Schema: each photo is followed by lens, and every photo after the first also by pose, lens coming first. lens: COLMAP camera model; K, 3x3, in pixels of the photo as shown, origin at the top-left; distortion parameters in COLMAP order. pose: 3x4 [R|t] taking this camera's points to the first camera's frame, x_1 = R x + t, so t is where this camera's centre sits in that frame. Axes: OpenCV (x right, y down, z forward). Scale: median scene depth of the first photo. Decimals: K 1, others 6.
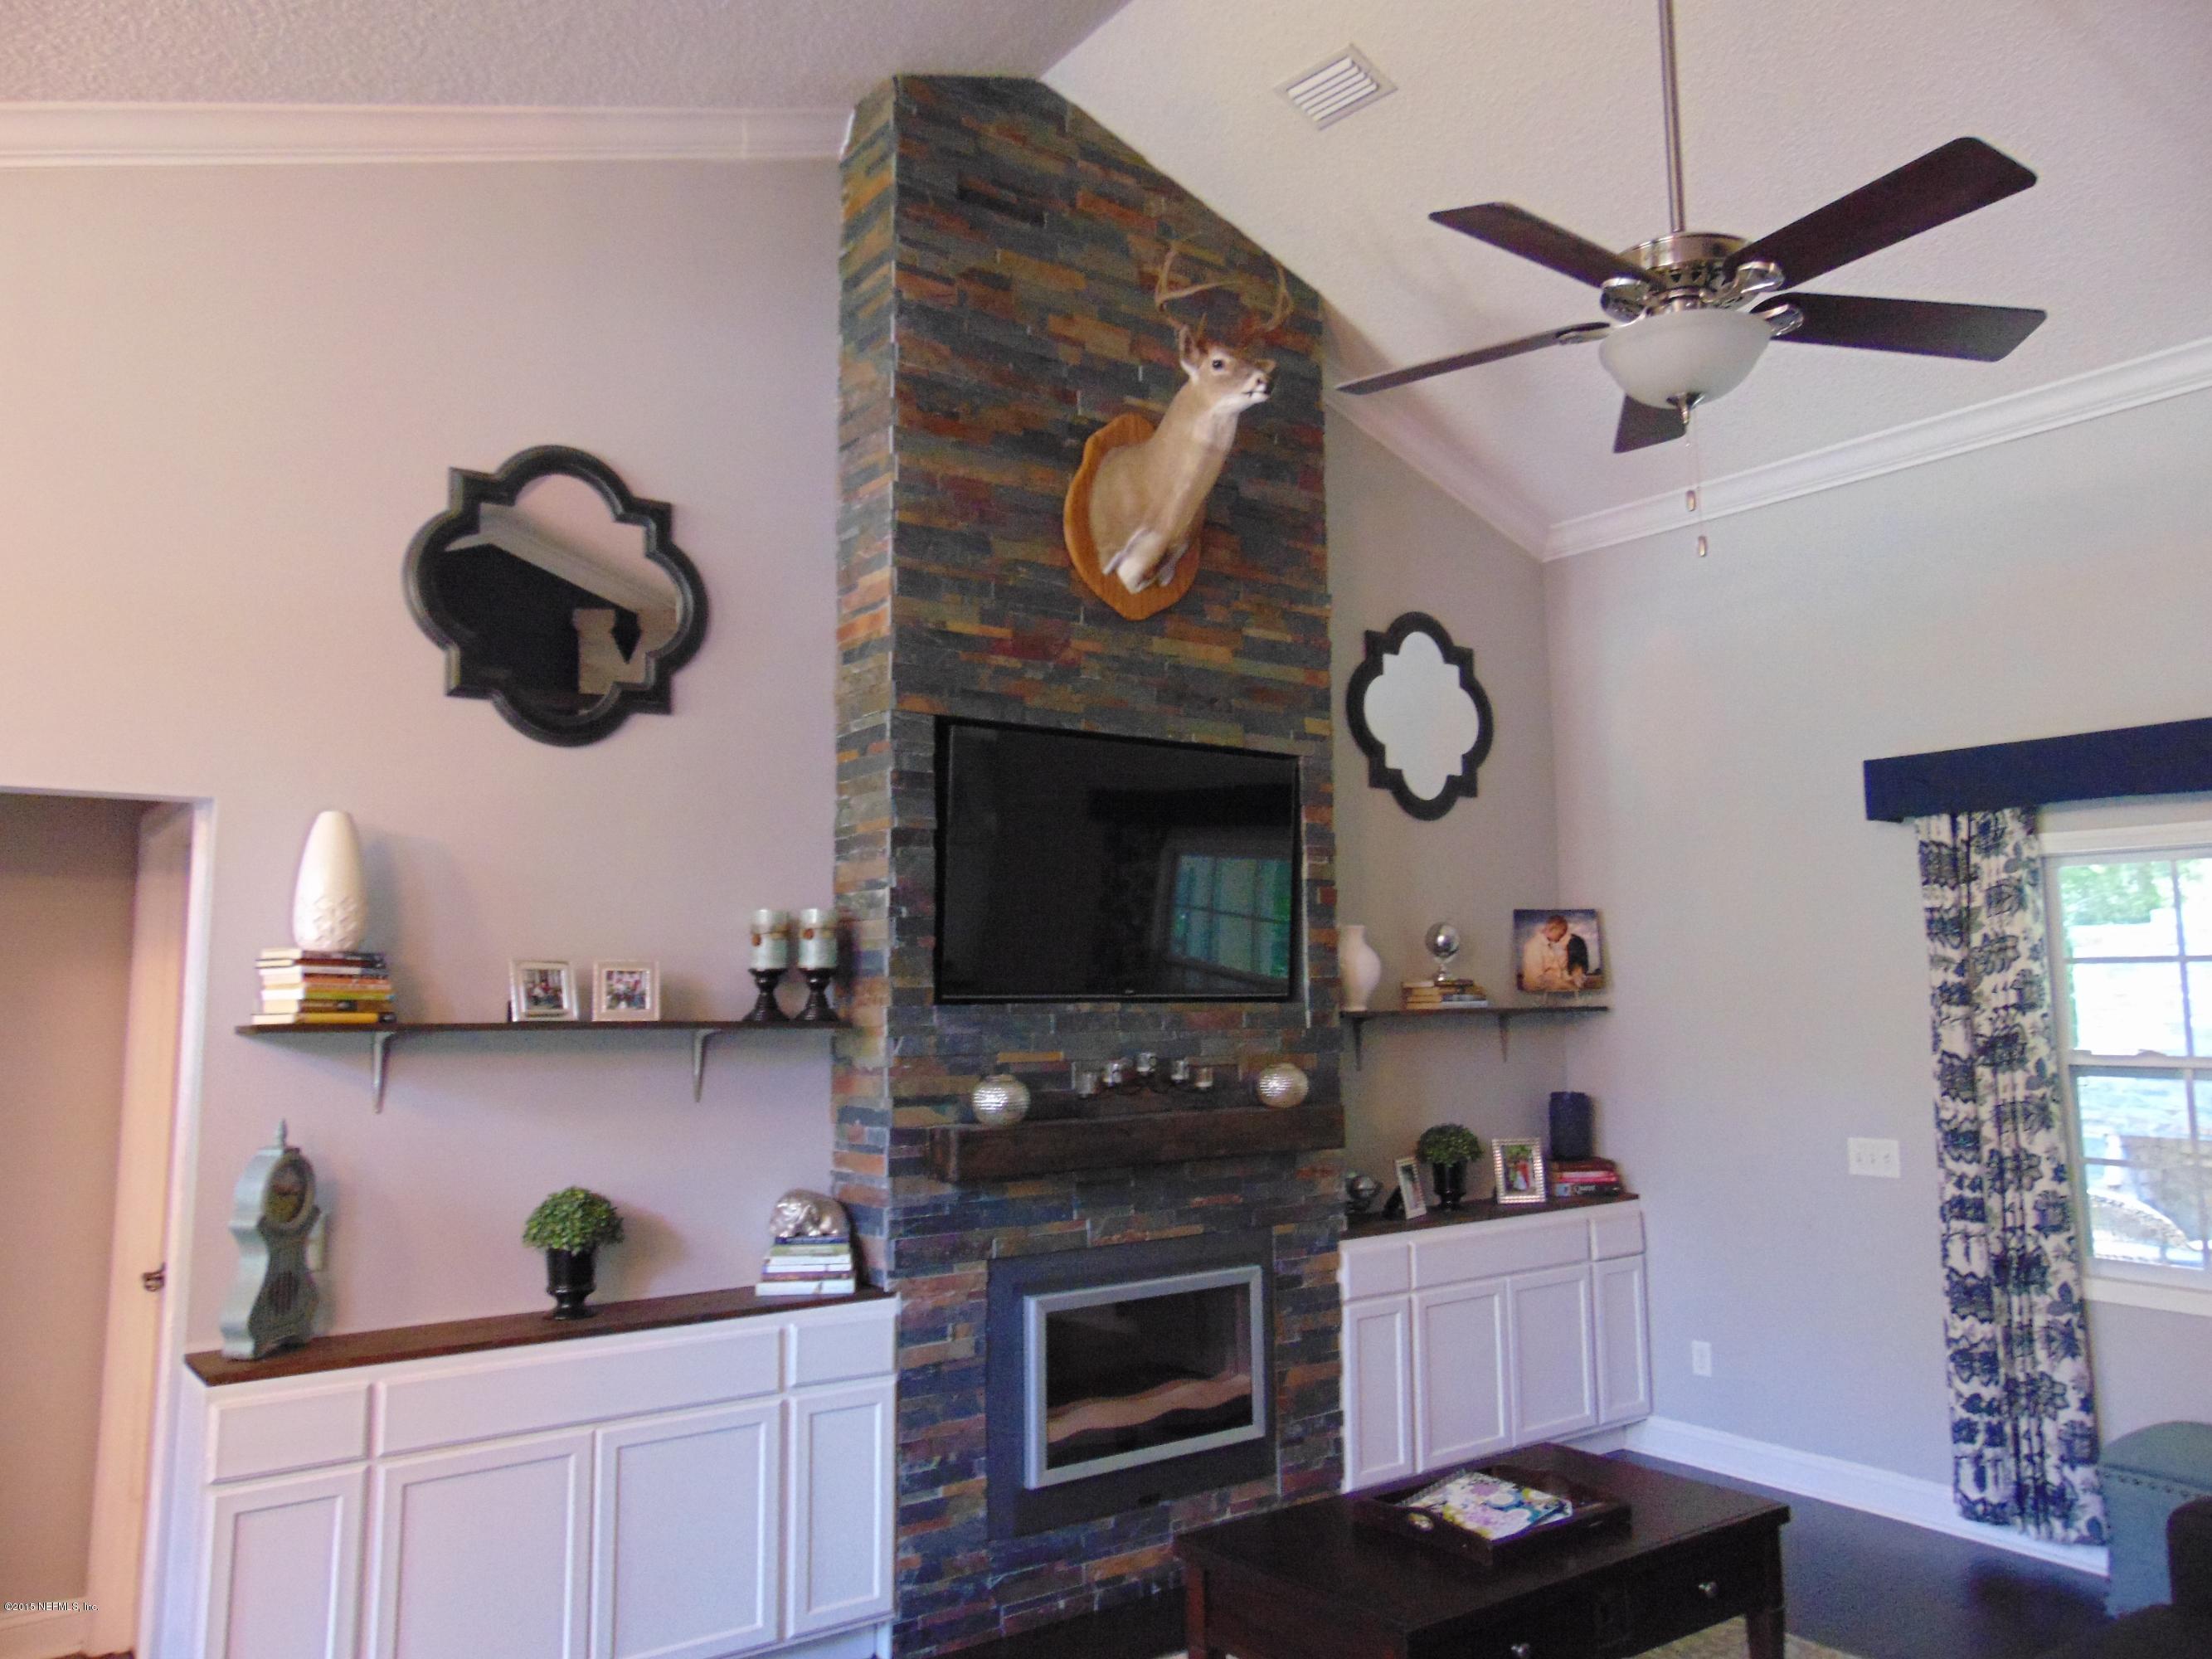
lens RADIAL K [[1649.1, 0, 1098.7], [0, 1649.1, 814.1], [0, 0, 1]] dist [-0.036298, 0.074279]
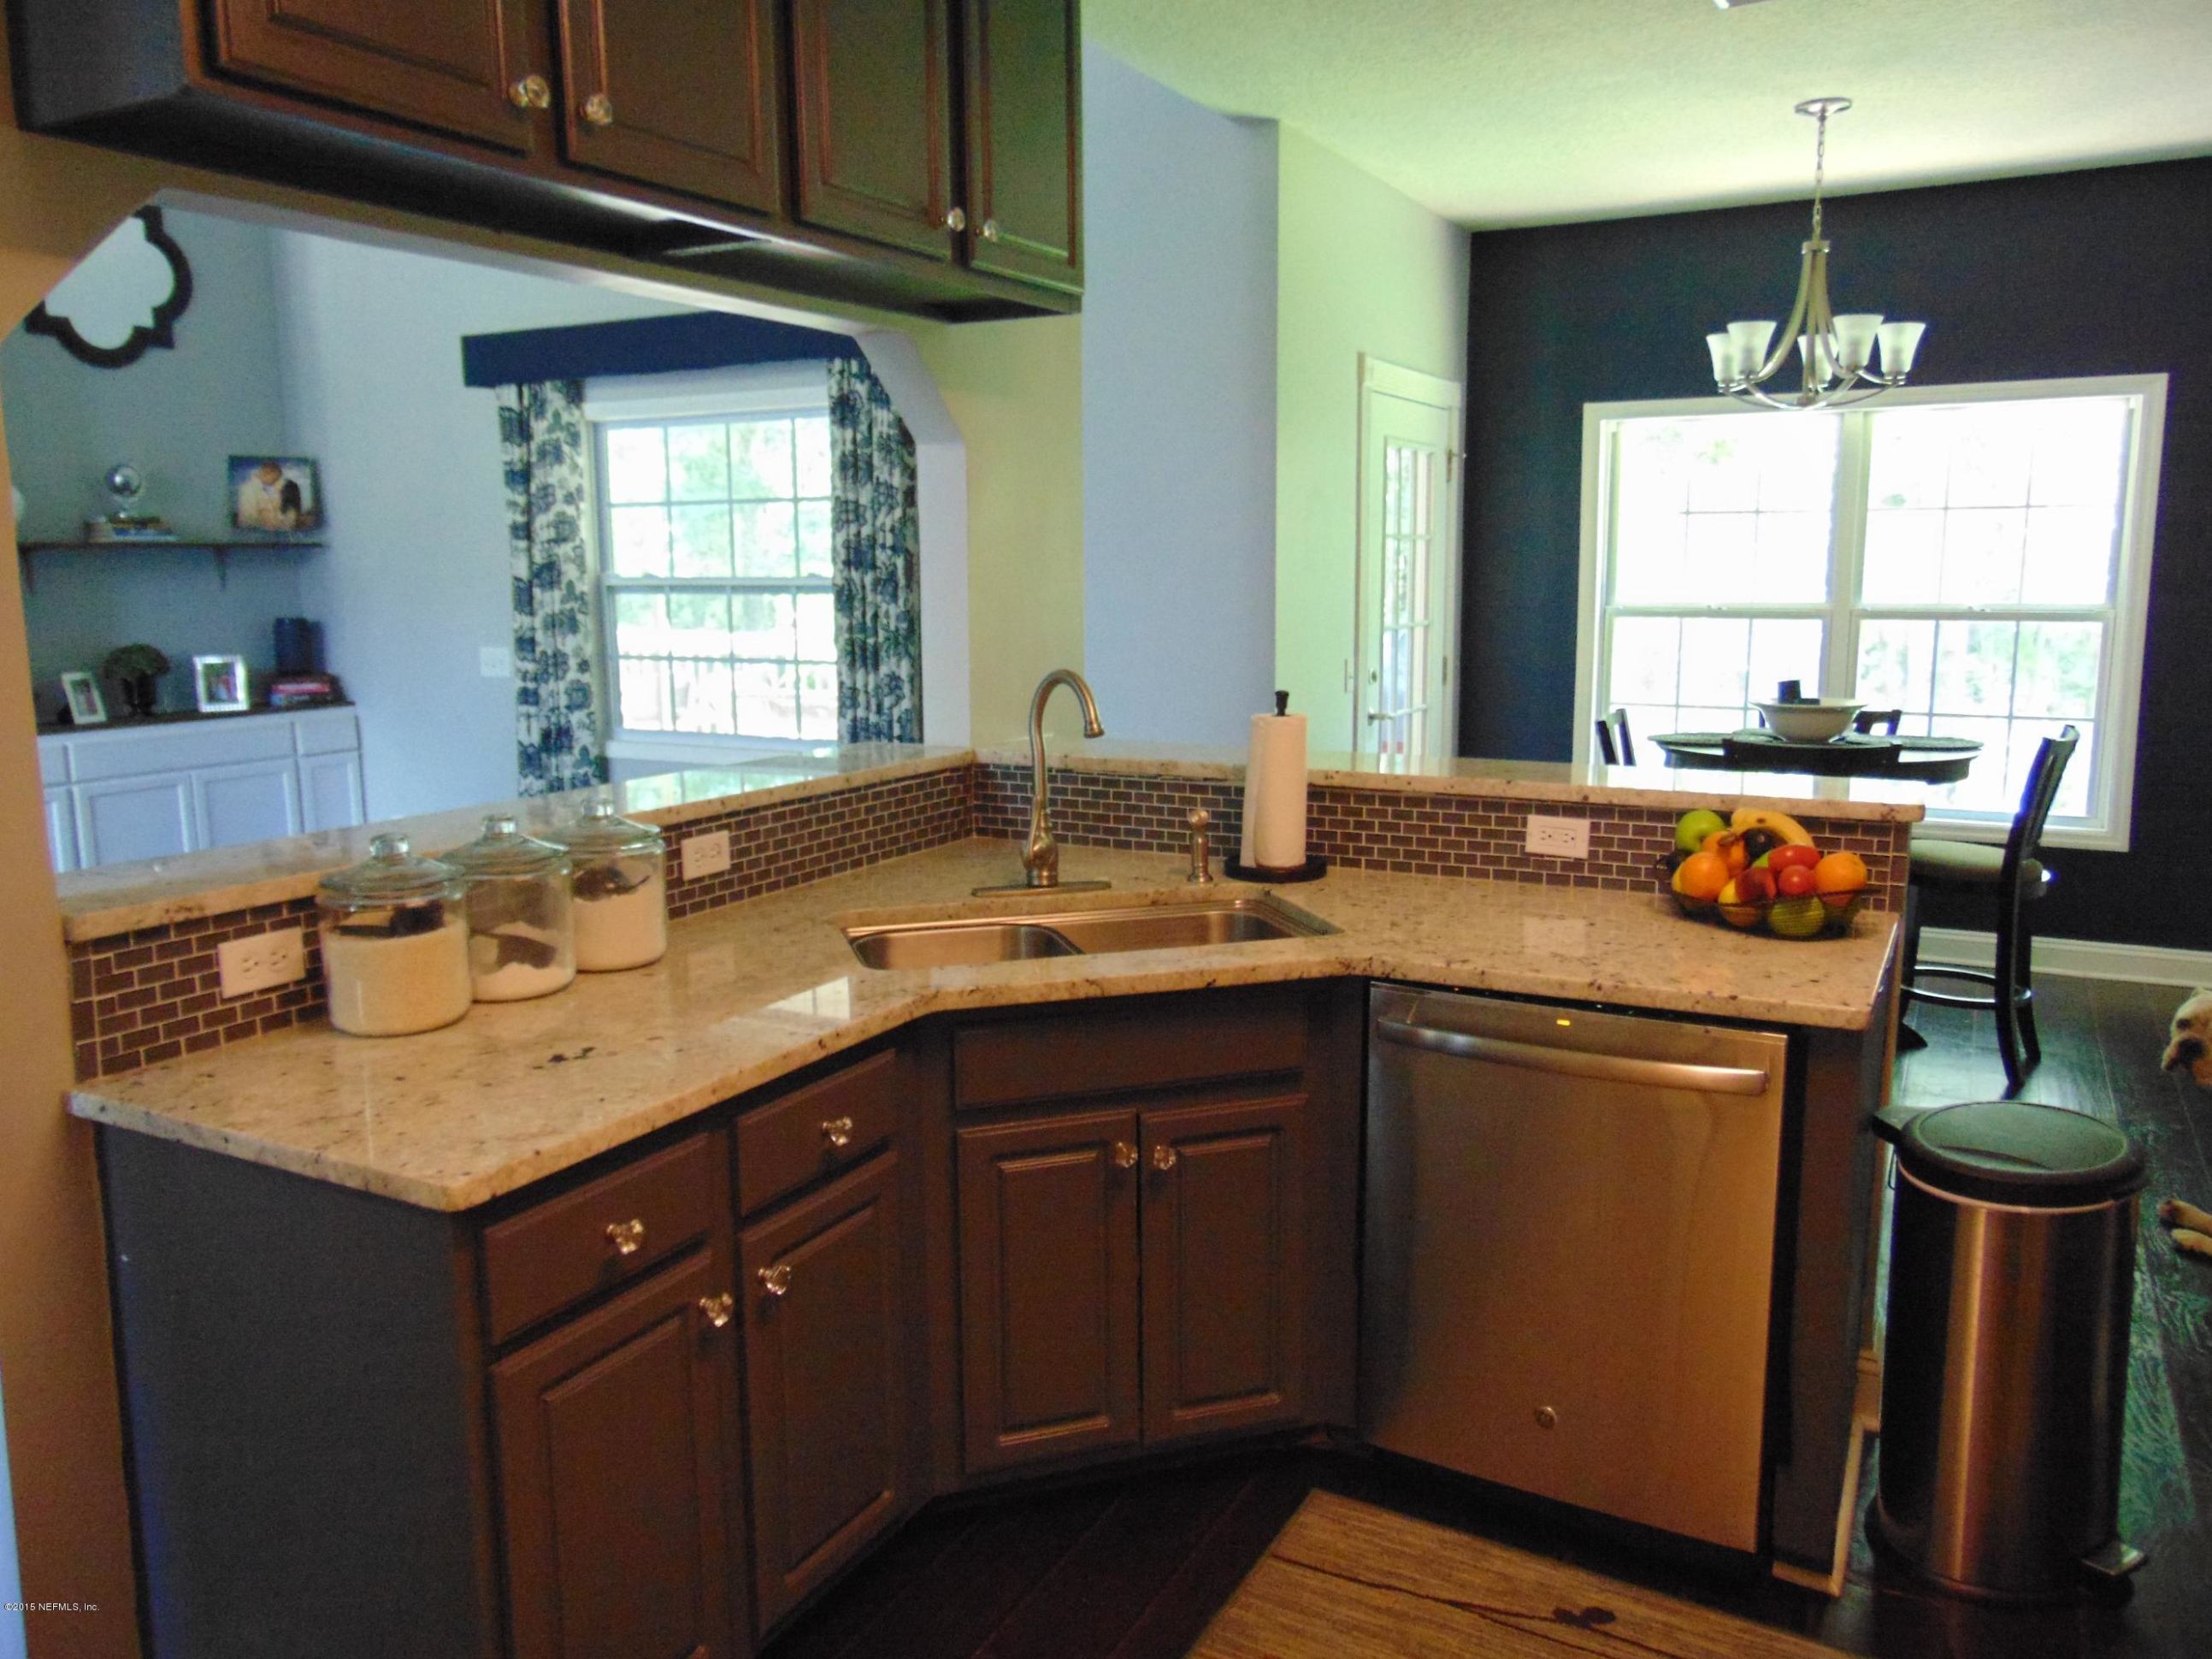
lens RADIAL K [[1649.1, 0, 1098.7], [0, 1649.1, 814.1], [0, 0, 1]] dist [-0.036298, 0.074279]
pose [[0.908921, -0.062568, 0.412247, 0.402128], [-0.048342, 0.966199, 0.253226, -0.022783], [-0.414156, -0.250091, 0.875174, -0.362850]]
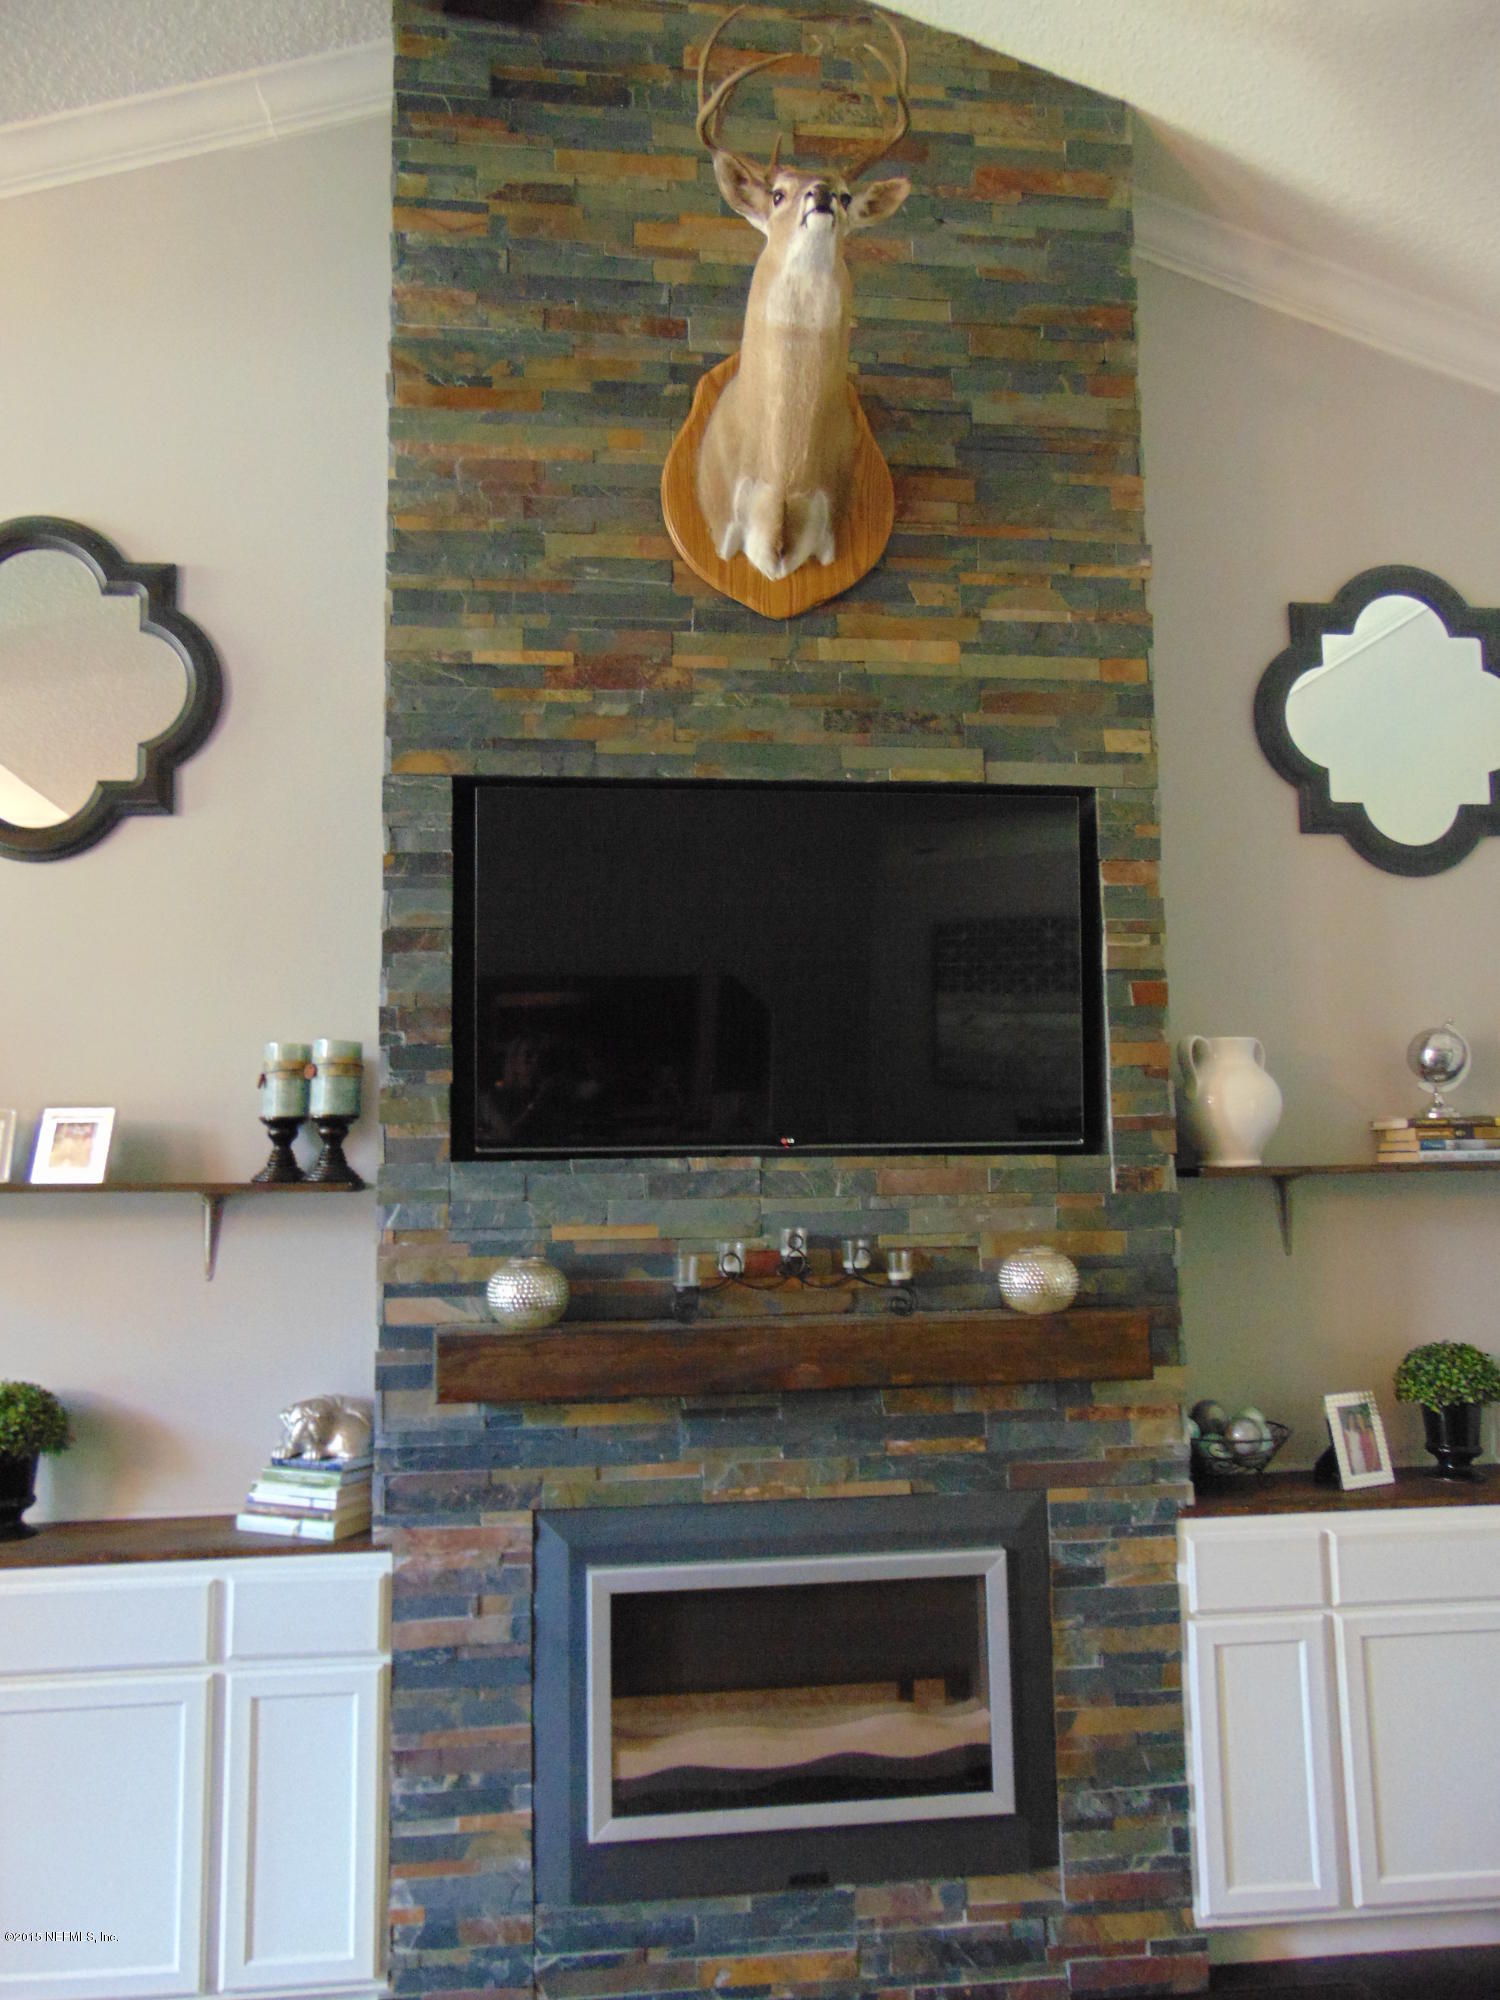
lens RADIAL K [[1491.0, 0, 696.1], [0, 1491.0, 997.8], [0, 0, 1]] dist [-0.036298, 0.074279]
pose [[0.865977, -0.054828, -0.497070, 0.297988], [0.061506, 0.998102, -0.002940, 0.044947], [0.496288, -0.028026, 0.867706, 0.418839]]
